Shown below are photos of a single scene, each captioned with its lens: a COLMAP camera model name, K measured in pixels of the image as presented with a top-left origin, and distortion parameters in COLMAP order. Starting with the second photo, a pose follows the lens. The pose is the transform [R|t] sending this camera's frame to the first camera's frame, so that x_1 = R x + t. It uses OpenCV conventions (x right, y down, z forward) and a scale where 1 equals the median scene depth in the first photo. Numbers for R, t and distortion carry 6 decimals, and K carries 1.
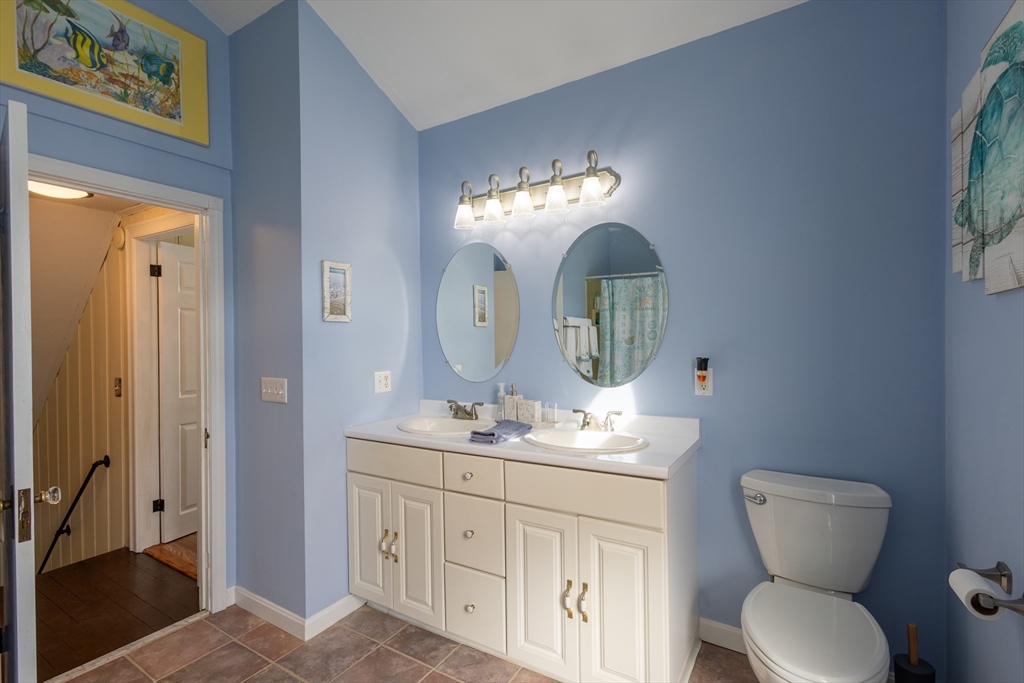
lens RADIAL K [[467.0, 0, 512.9], [0, 467.0, 338.6], [0, 0, 1]] dist [0.013889, -0.004642]
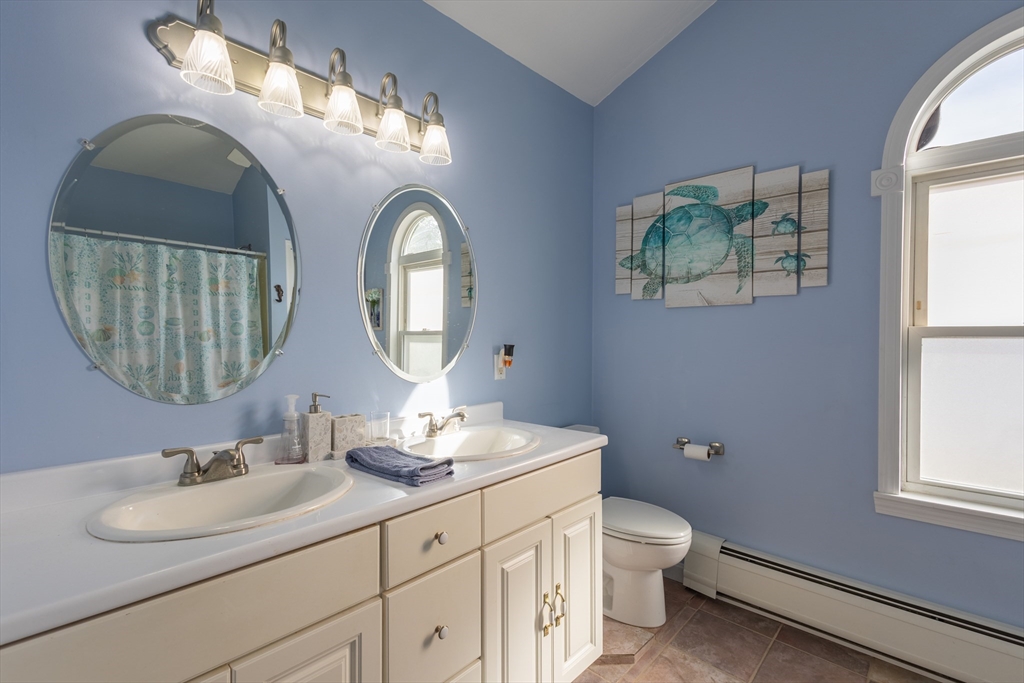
lens RADIAL K [[467.0, 0, 517.9], [0, 467.0, 342.0], [0, 0, 1]] dist [0.013889, -0.004642]
pose [[0.192545, 0.004913, 0.981276, -0.498498], [-0.001368, 0.999988, -0.004739, 0.029919], [-0.981287, -0.000430, 0.192549, 0.575271]]
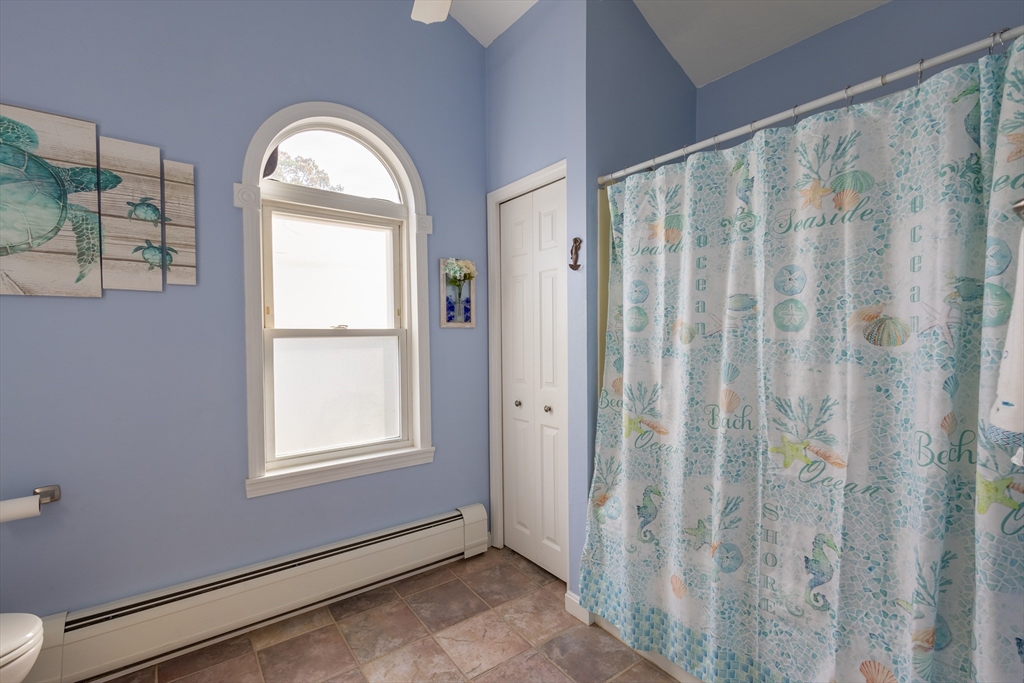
lens RADIAL K [[467.0, 0, 520.2], [0, 467.0, 341.8], [0, 0, 1]] dist [0.013889, -0.004642]
pose [[-0.935929, 0.018878, 0.351683, -0.393018], [0.024491, 0.999634, 0.011517, 0.027230], [-0.351337, 0.019392, -0.936048, 0.741552]]
